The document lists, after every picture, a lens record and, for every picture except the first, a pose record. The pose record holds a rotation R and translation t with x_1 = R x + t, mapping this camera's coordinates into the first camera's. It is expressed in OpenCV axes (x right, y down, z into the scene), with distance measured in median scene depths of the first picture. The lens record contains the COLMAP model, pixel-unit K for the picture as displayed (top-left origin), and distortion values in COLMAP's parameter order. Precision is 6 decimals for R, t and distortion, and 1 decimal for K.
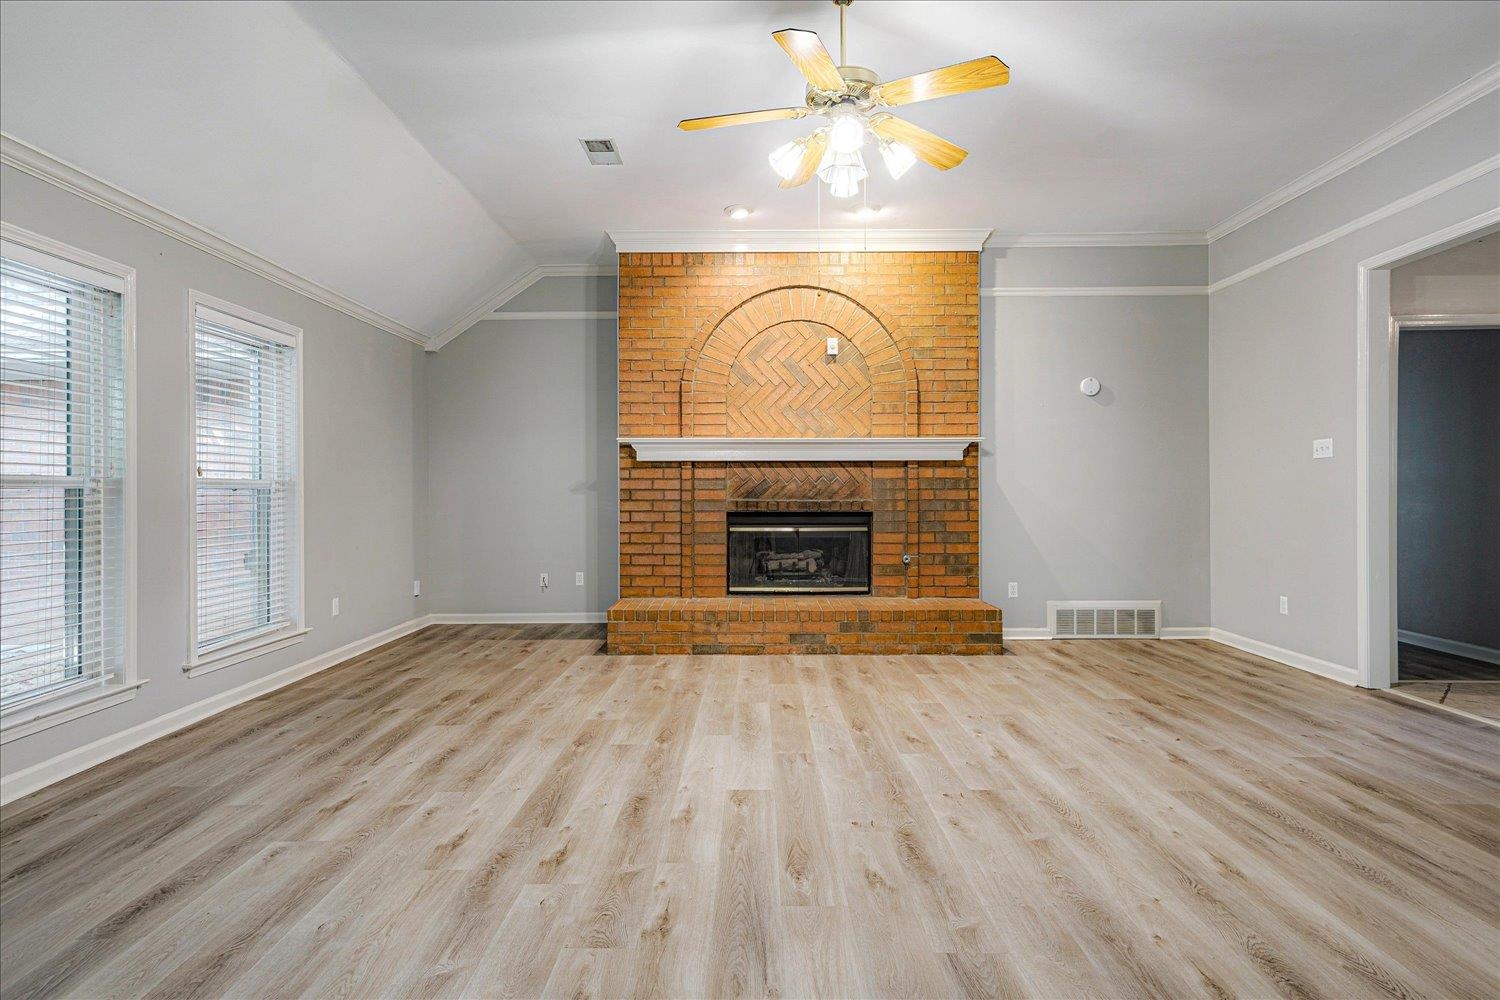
lens RADIAL K [[776.0, 0, 750.0], [0, 776.0, 500.0], [0, 0, 1]] dist [-0.000533, 0.000127]
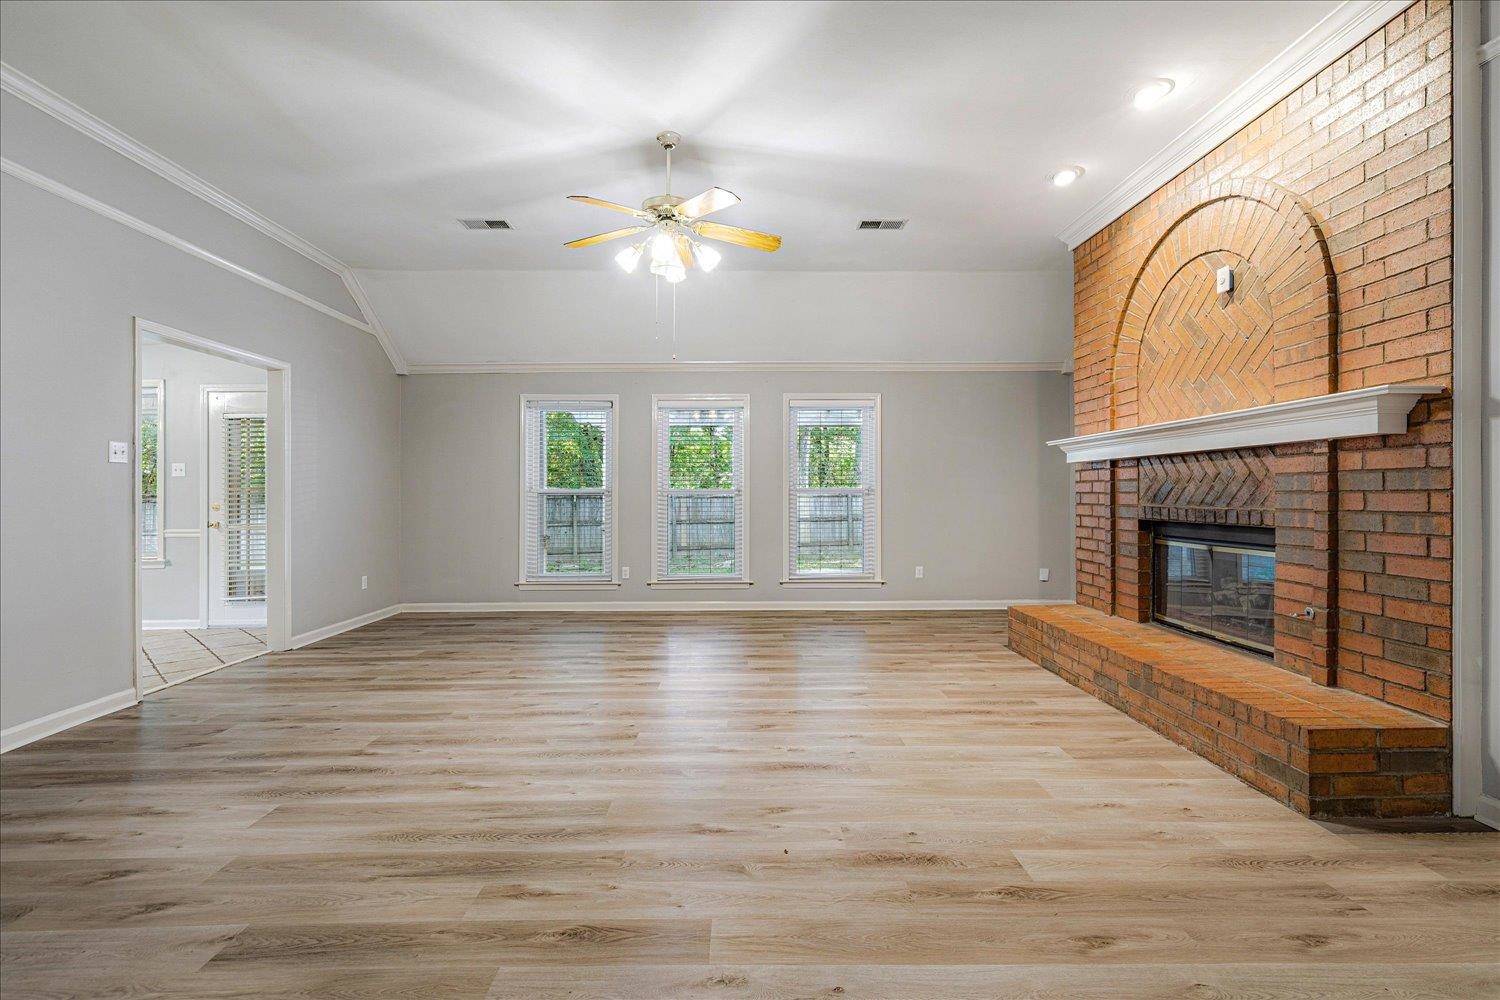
lens RADIAL K [[713.0, 0, 750.0], [0, 713.0, 500.0], [0, 0, 1]] dist [0.001871, 0.000390]
pose [[0.018544, 0.009038, -0.999787, 0.765281], [-0.007796, 0.999930, 0.008894, -0.009405], [0.999798, 0.007629, 0.018614, 0.611170]]
